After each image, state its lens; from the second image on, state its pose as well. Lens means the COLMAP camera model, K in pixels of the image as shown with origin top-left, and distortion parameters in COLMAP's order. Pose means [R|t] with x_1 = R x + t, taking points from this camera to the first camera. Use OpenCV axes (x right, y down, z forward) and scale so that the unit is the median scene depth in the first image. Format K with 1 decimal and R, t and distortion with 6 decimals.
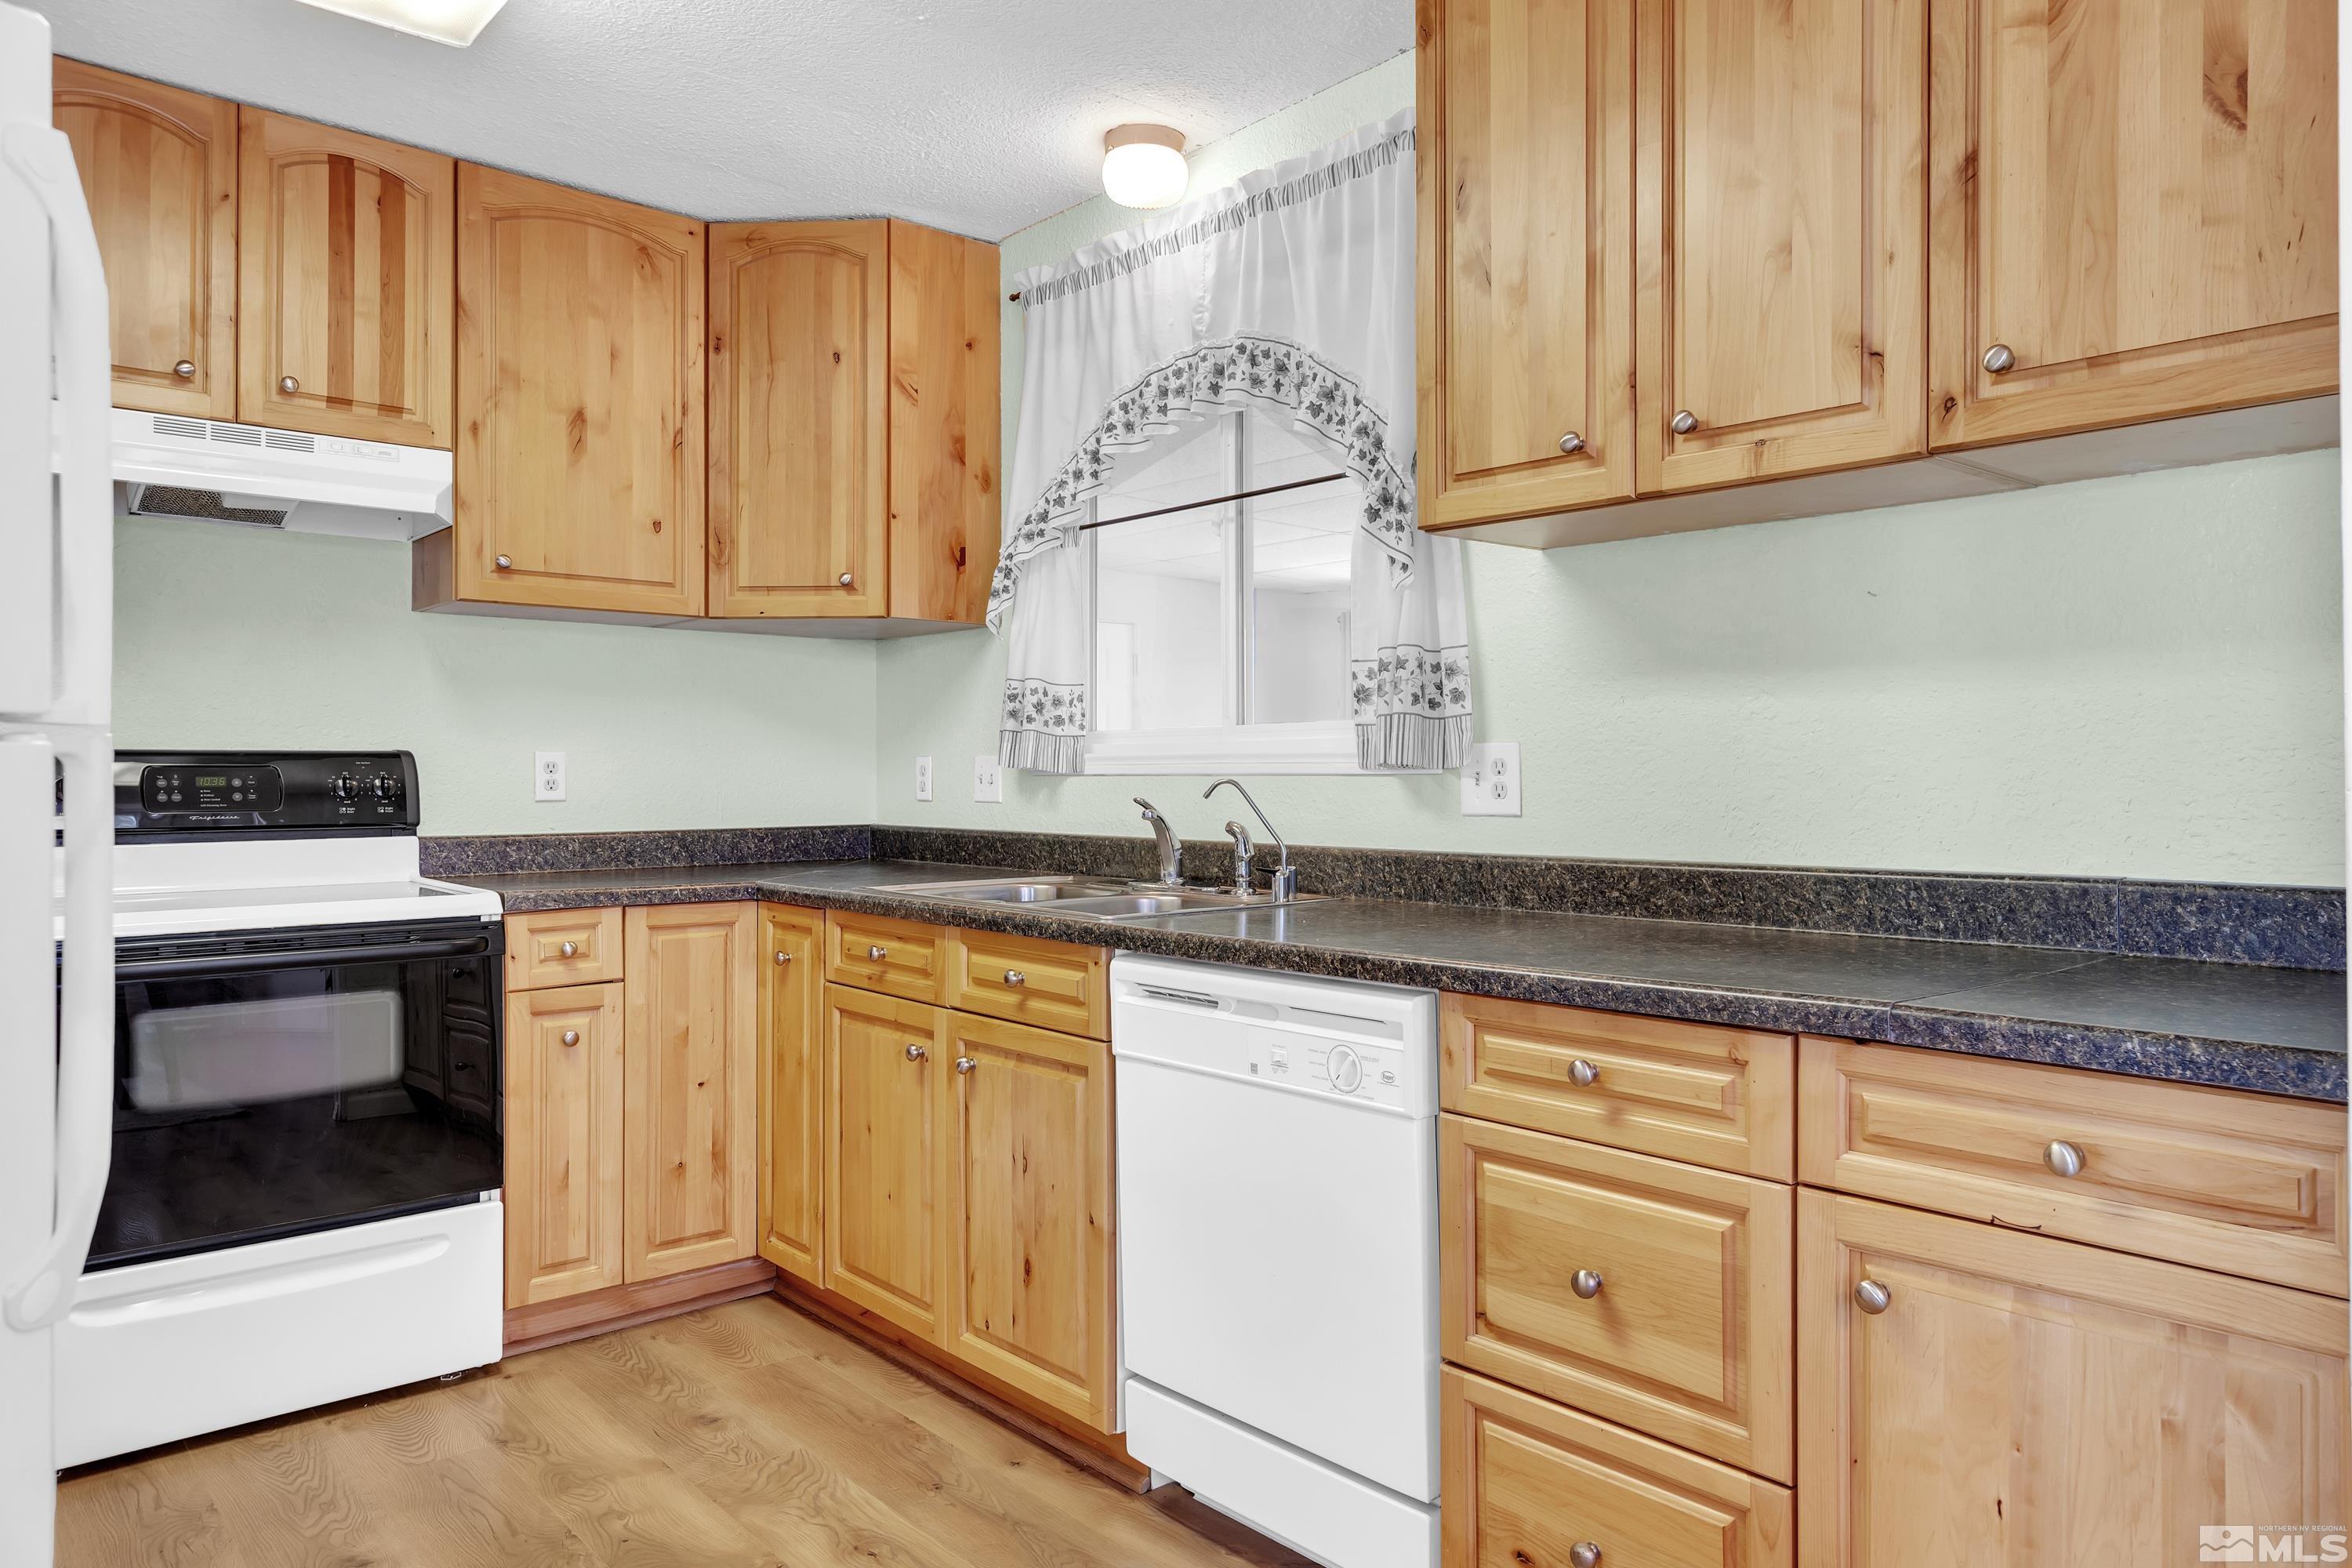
lens RADIAL K [[1535.0, 0, 1185.7], [0, 1535.0, 769.0], [0, 0, 1]] dist [-0.000133, 0.004562]
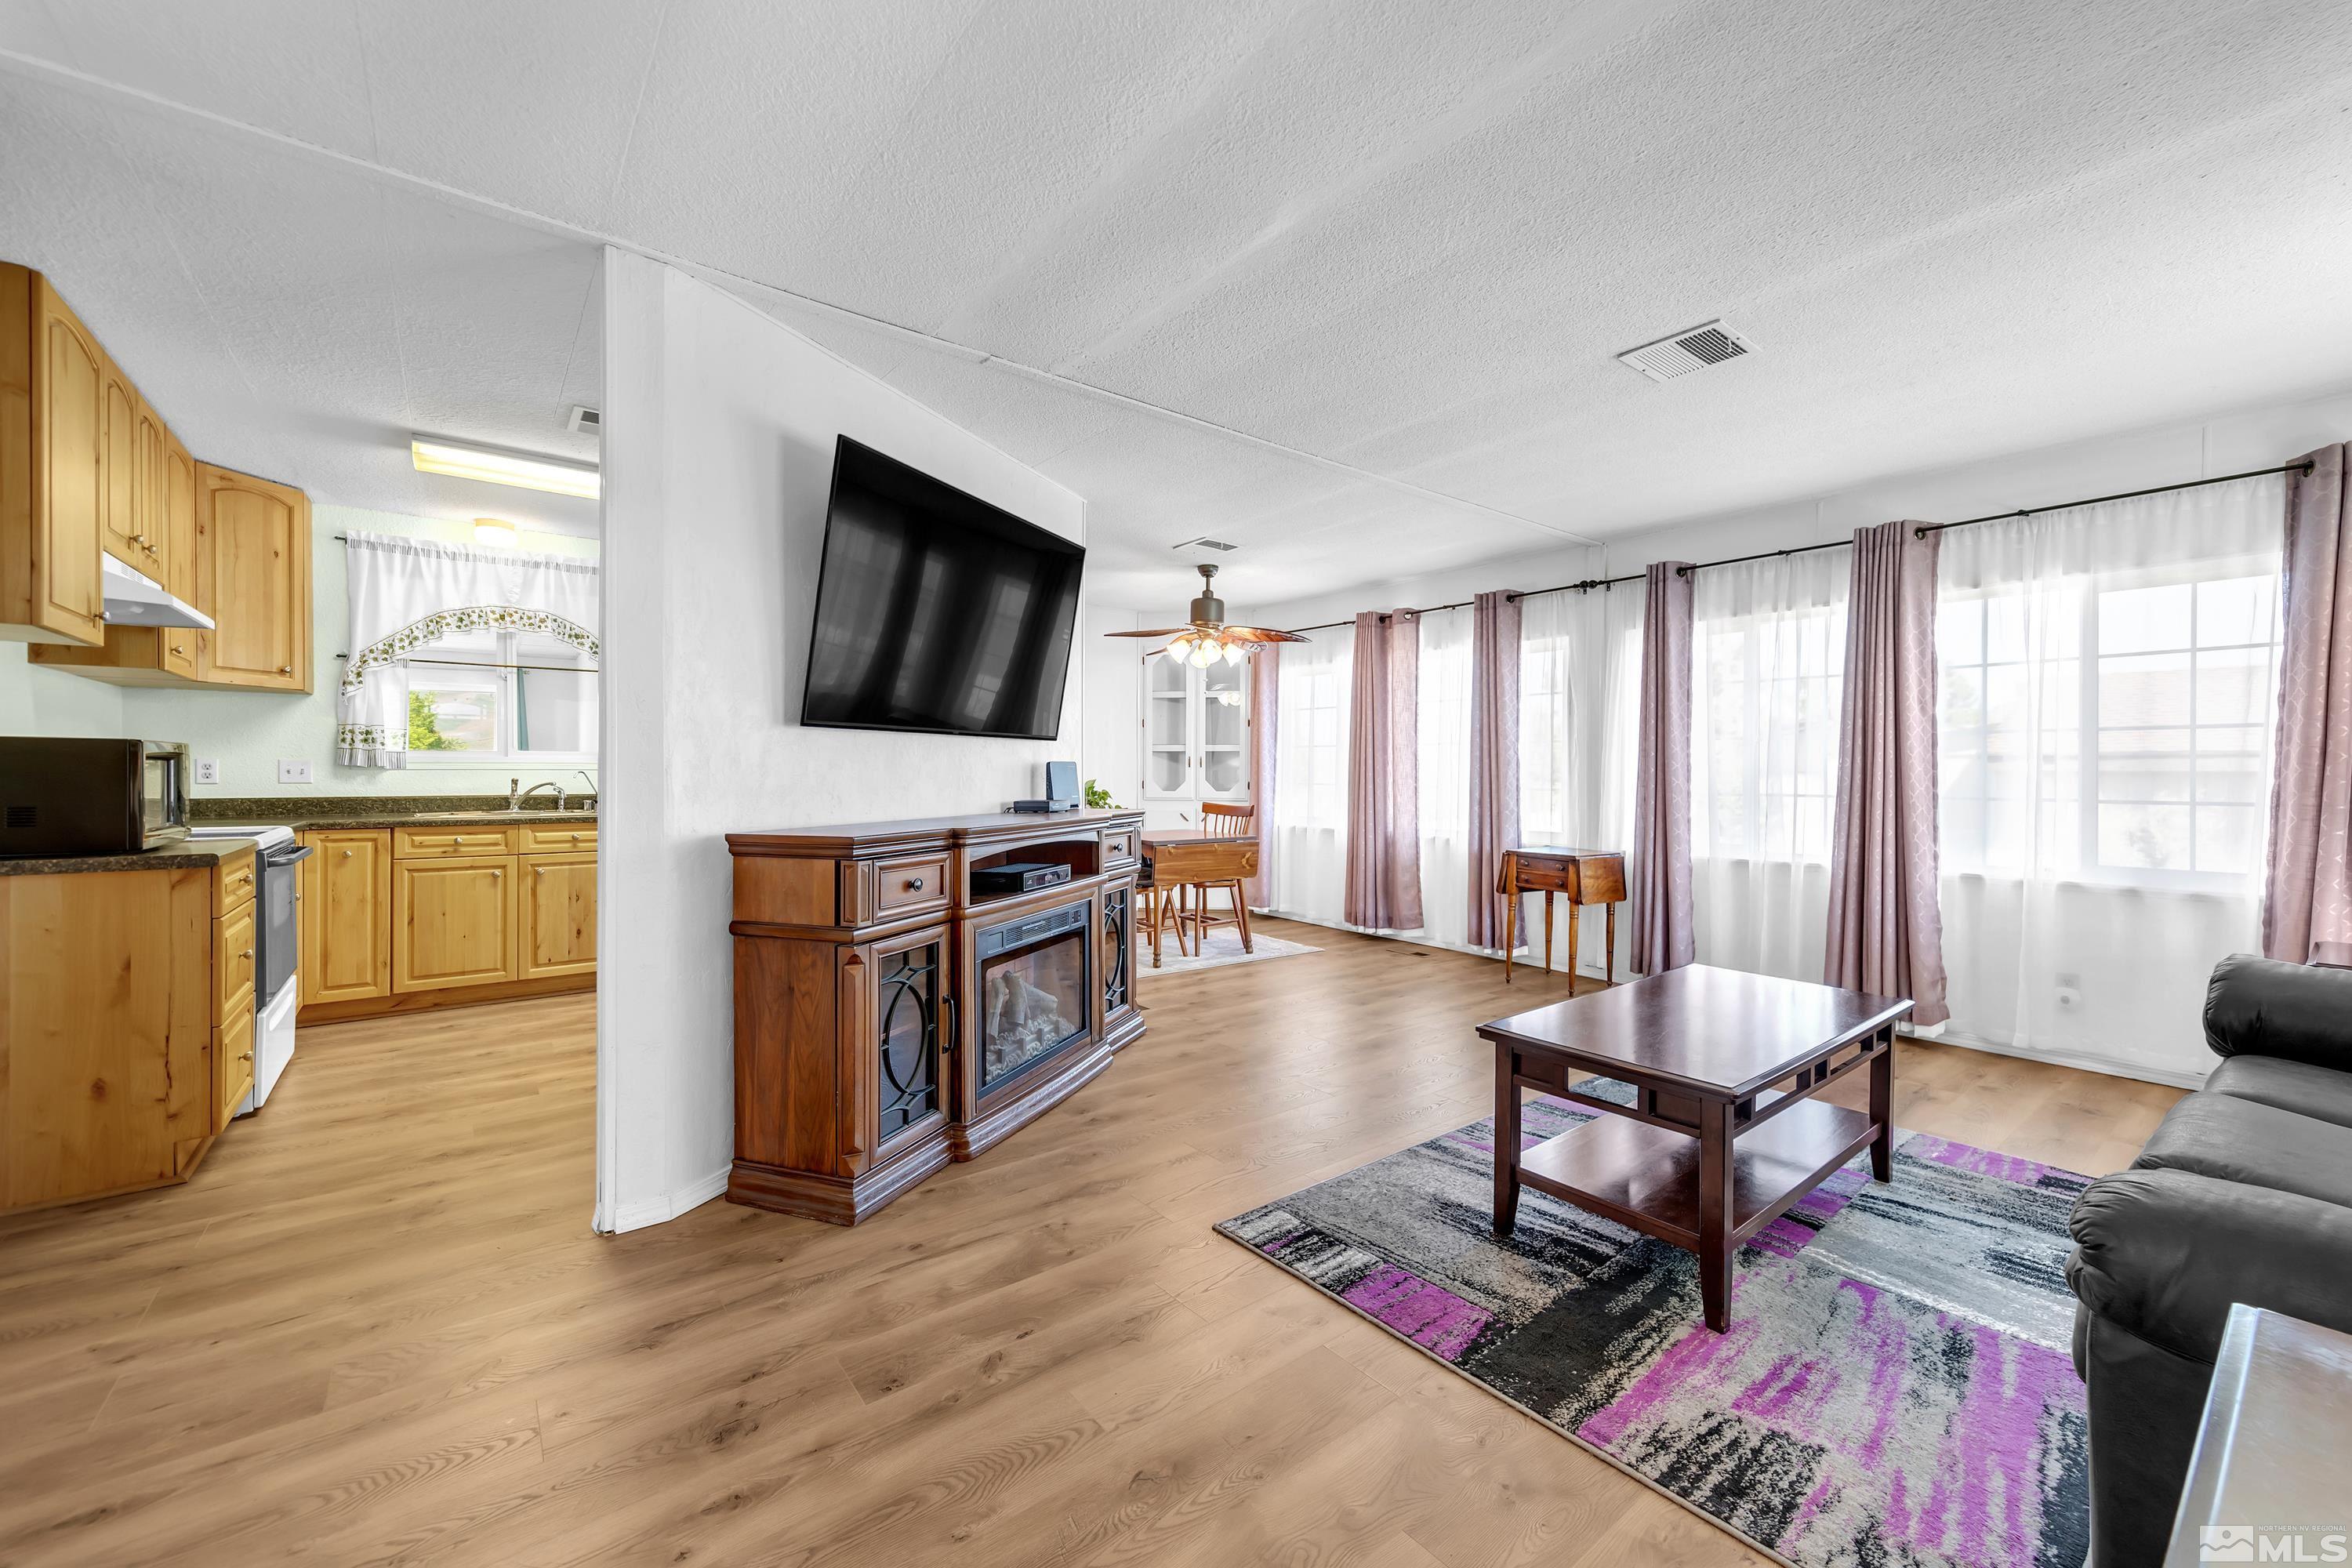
lens RADIAL K [[912.5, 0, 1205.5], [0, 912.5, 779.0], [0, 0, 1]] dist [0.002059, -0.000271]
pose [[0.045021, -0.005218, 0.998972, -1.559790], [-0.003515, 0.999979, 0.005382, 0.007285], [-0.998980, -0.003754, 0.045002, -0.266792]]
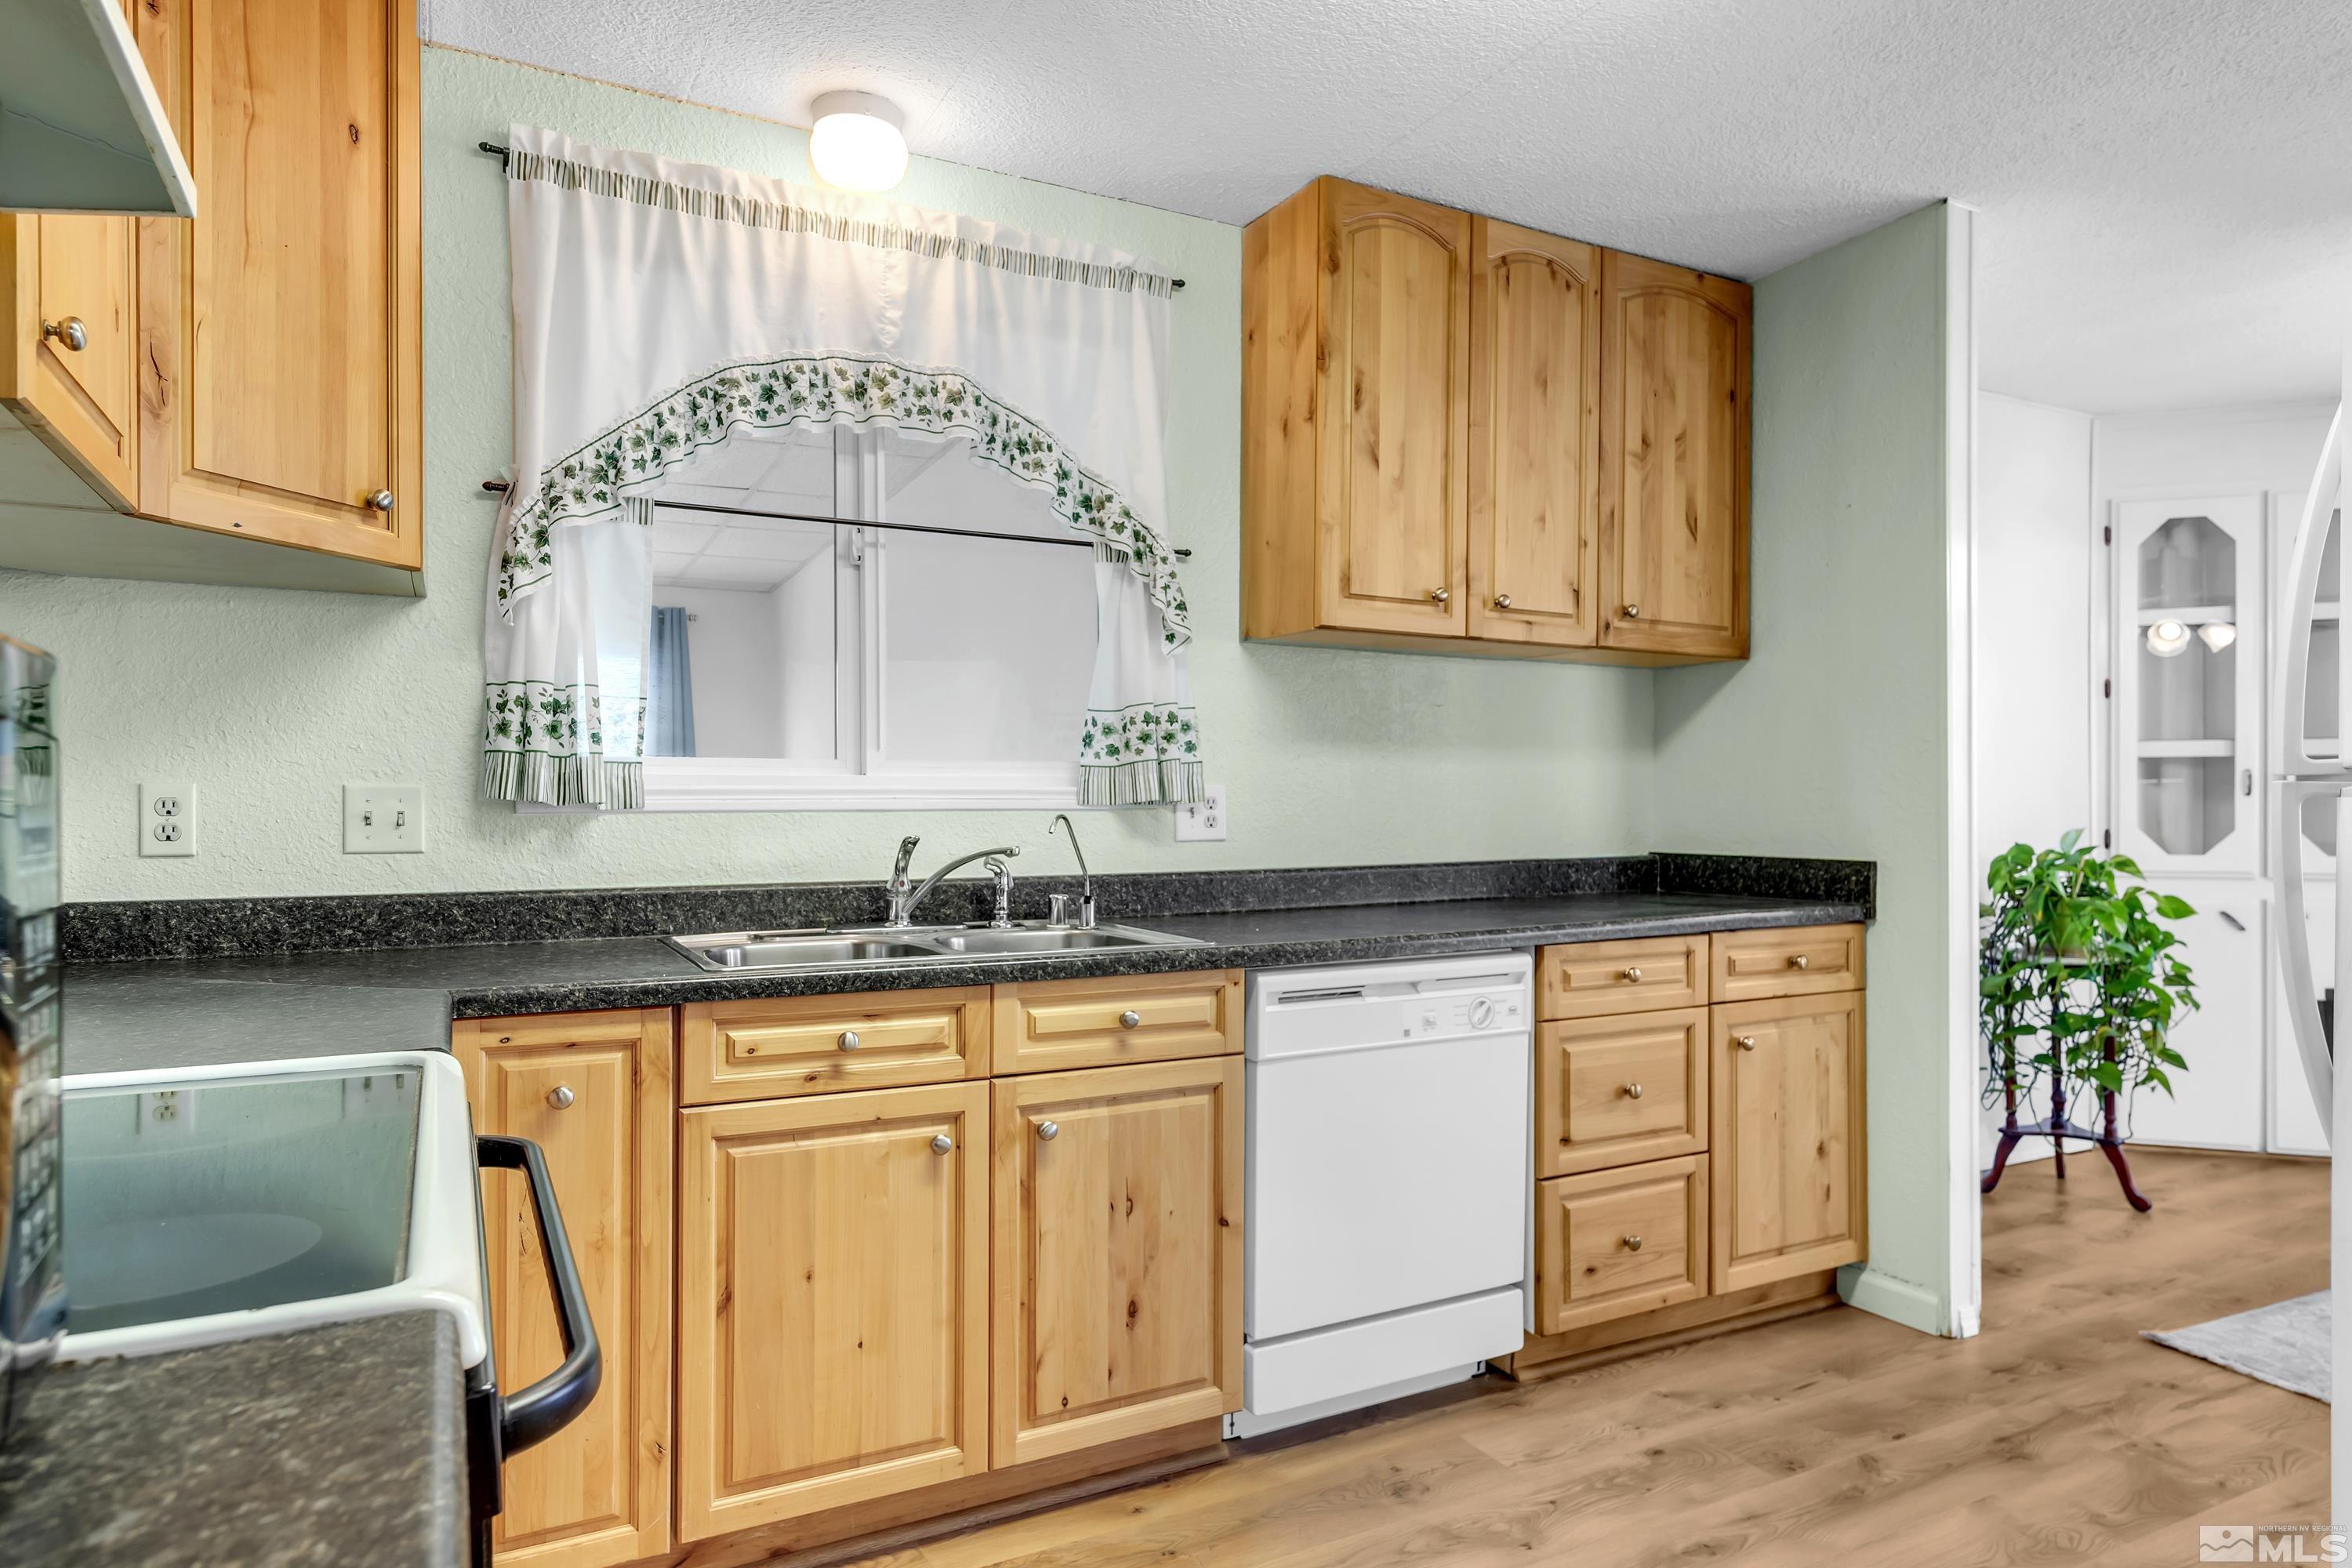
lens RADIAL K [[1385.3, 0, 1223.4], [0, 1385.3, 806.2], [0, 0, 1]] dist [0.002788, -0.000549]
pose [[0.219498, -0.000656, 0.975613, -0.811391], [-0.001070, 0.999999, 0.000913, -0.000035], [-0.975612, -0.001245, 0.219497, 0.631479]]
